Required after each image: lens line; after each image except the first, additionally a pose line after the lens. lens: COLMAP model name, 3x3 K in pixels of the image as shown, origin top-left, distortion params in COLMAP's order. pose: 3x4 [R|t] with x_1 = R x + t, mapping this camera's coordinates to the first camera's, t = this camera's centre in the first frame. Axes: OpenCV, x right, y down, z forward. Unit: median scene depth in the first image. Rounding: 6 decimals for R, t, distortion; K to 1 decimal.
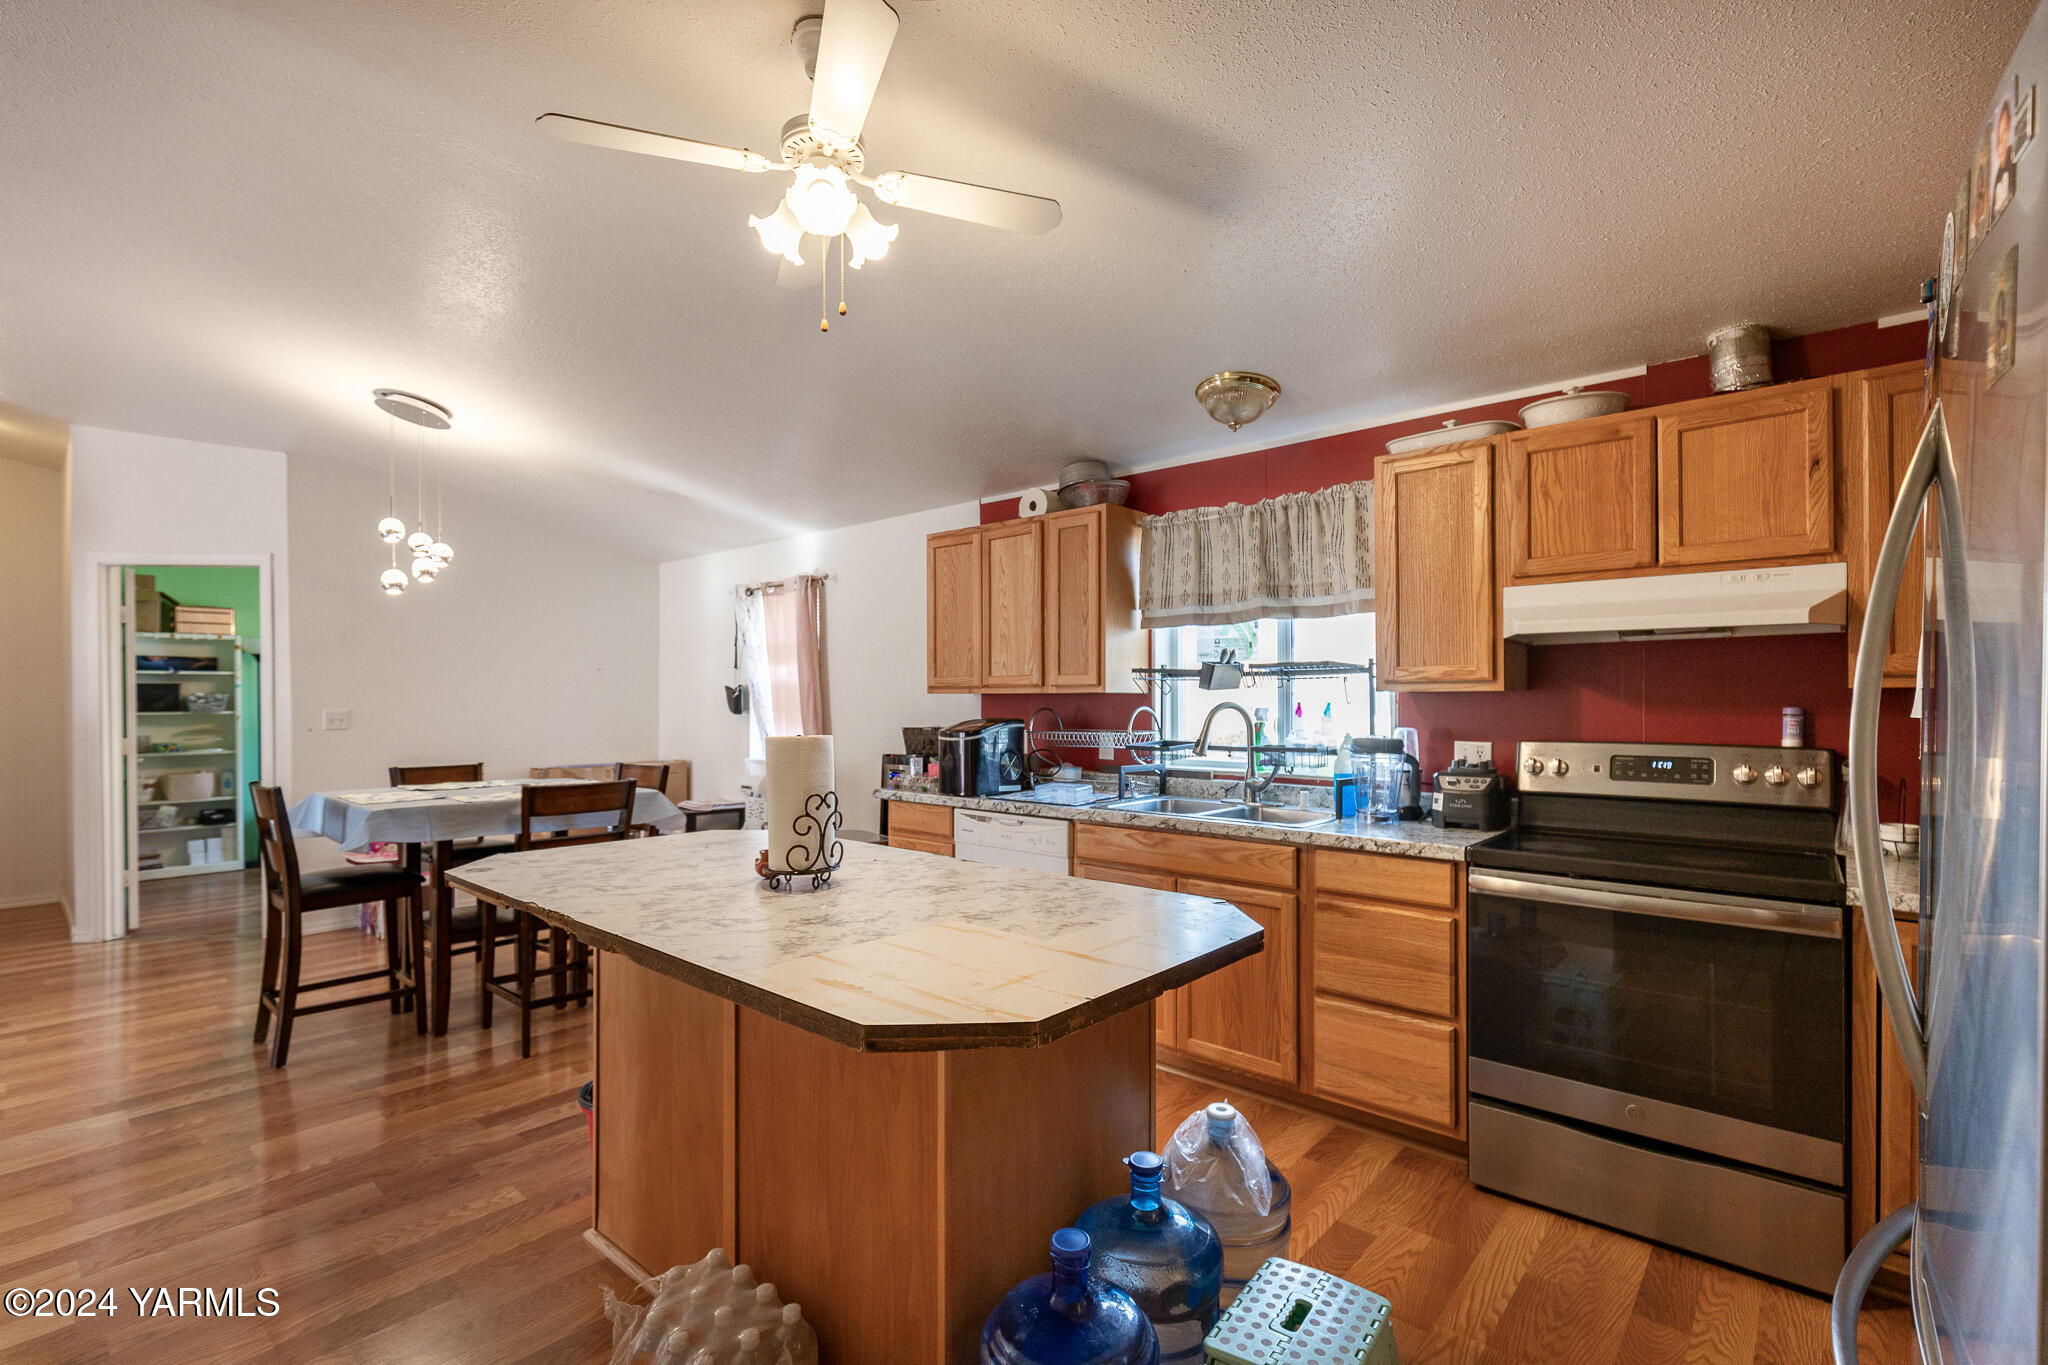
lens RADIAL K [[918.2, 0, 1024.8], [0, 918.2, 702.4], [0, 0, 1]] dist [0.002885, -0.000631]
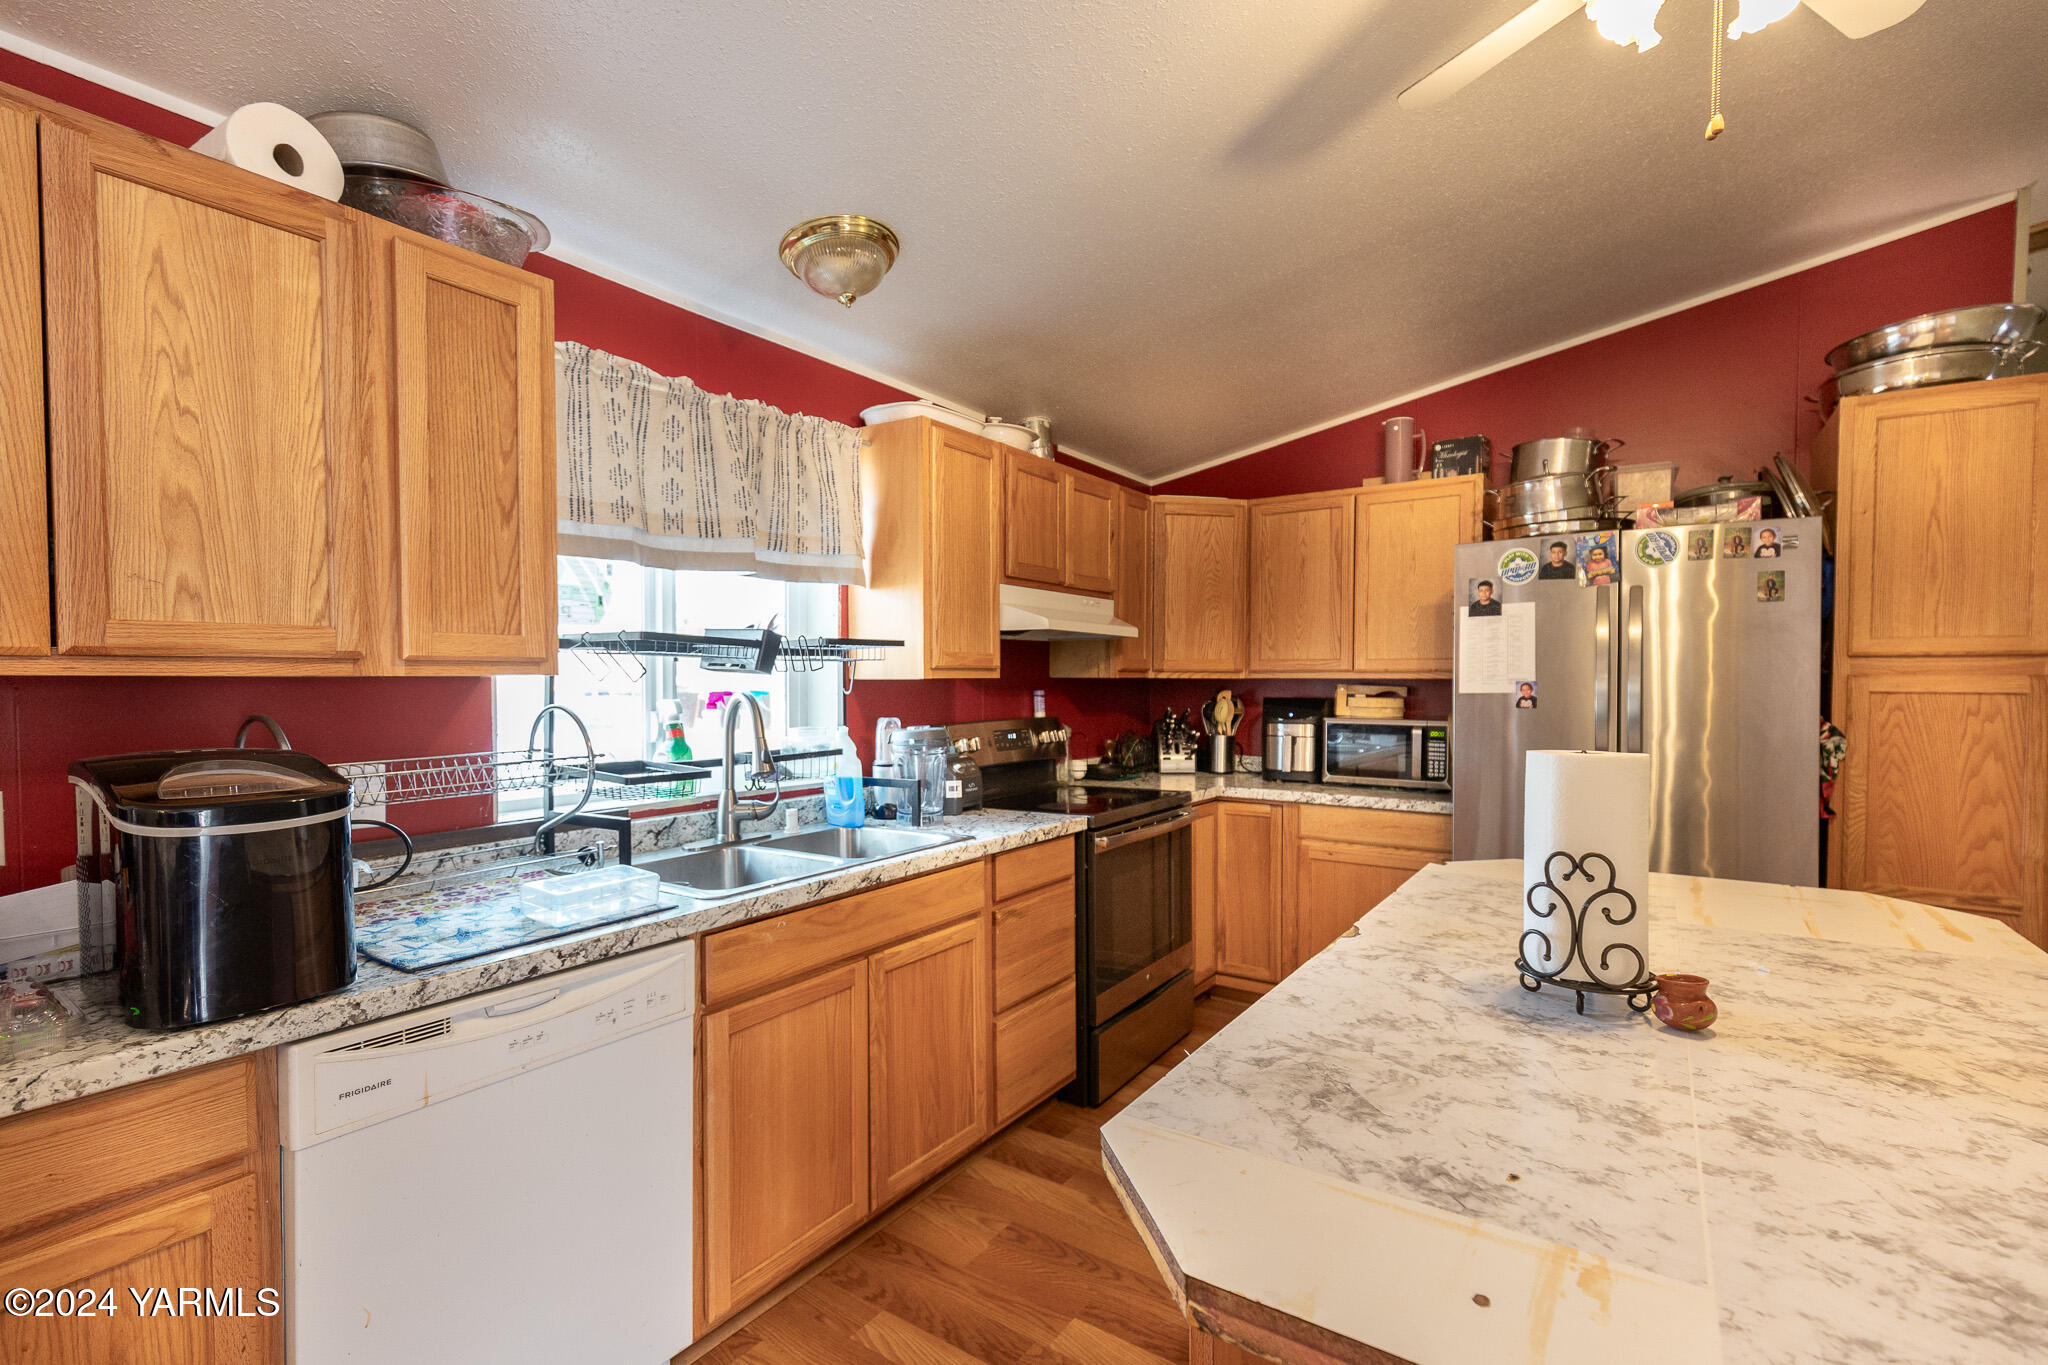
lens RADIAL K [[918.2, 0, 1024.8], [0, 918.2, 702.4], [0, 0, 1]] dist [0.002885, -0.000631]
pose [[-0.117794, -0.020679, 0.992823, -0.424781], [0.007701, 0.999734, 0.021737, -0.005206], [-0.993008, 0.010206, -0.117603, 0.818852]]
